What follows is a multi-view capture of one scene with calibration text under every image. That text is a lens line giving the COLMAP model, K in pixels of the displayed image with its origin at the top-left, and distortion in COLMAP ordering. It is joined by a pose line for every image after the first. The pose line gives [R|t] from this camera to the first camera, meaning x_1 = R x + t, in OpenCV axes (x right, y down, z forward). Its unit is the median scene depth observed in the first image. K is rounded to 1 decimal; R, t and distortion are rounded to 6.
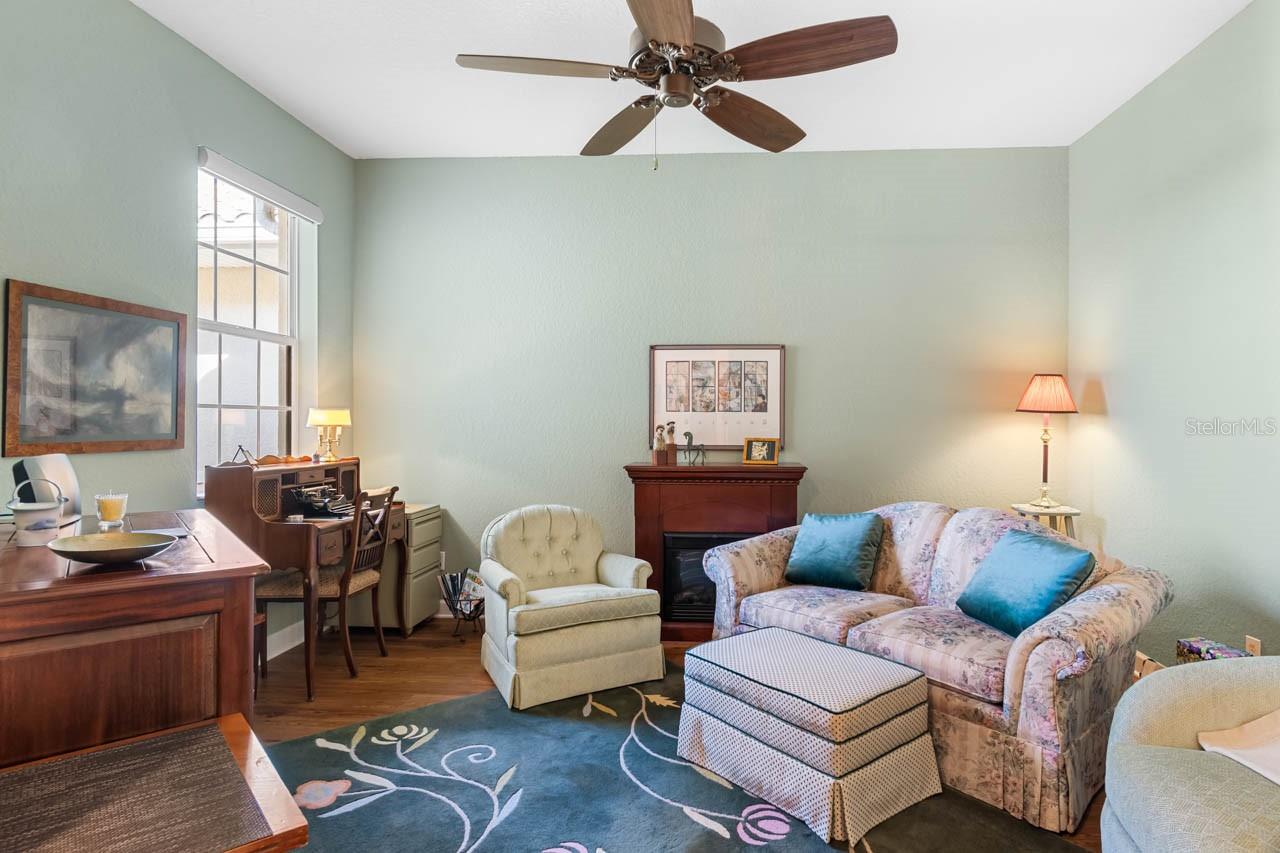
lens RADIAL K [[741.1, 0, 640.3], [0, 741.1, 416.2], [0, 0, 1]] dist [0.003377, 0.001109]
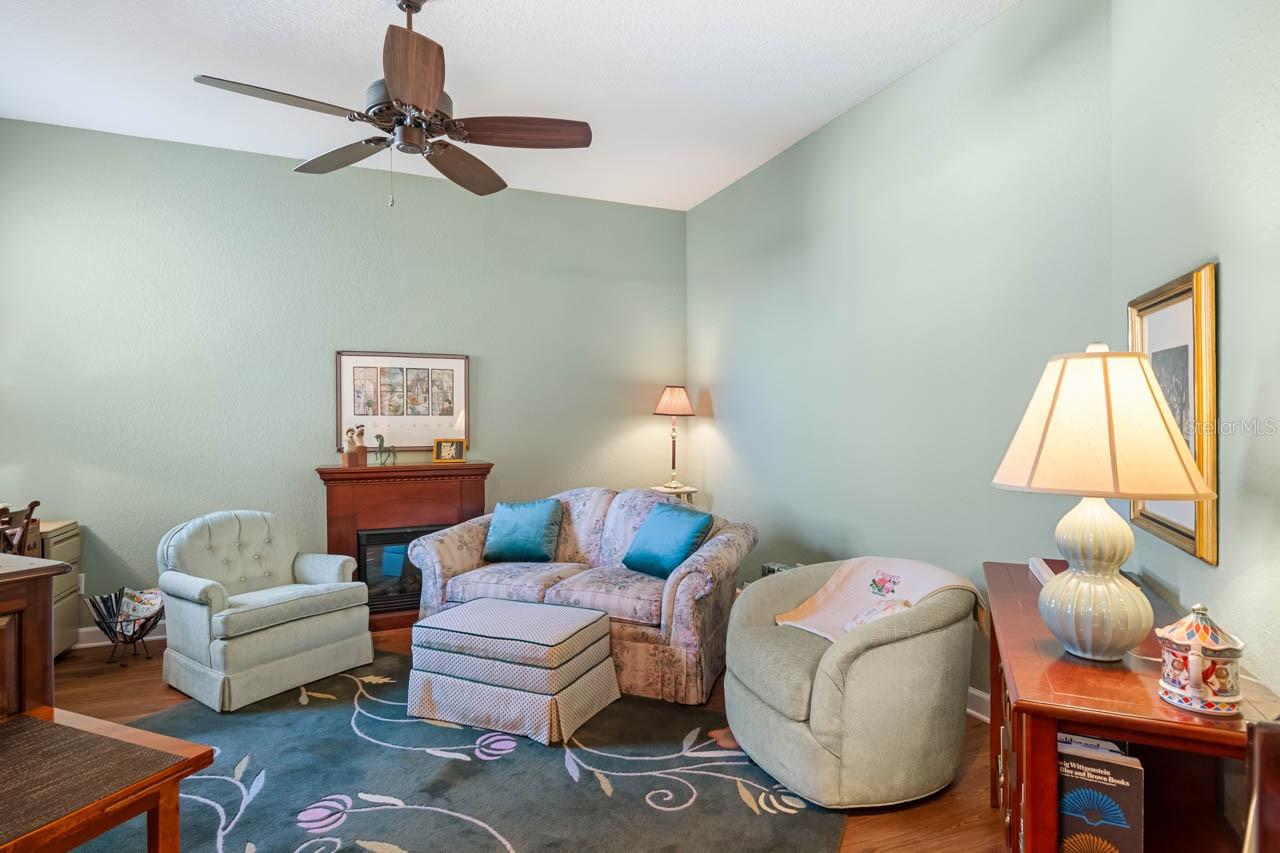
lens RADIAL K [[741.1, 0, 640.3], [0, 741.1, 416.2], [0, 0, 1]] dist [0.003377, 0.001109]
pose [[0.885267, -0.002992, 0.465074, -0.137772], [0.004605, 0.999987, -0.002332, -0.001136], [-0.465061, 0.004206, 0.885269, -0.155979]]
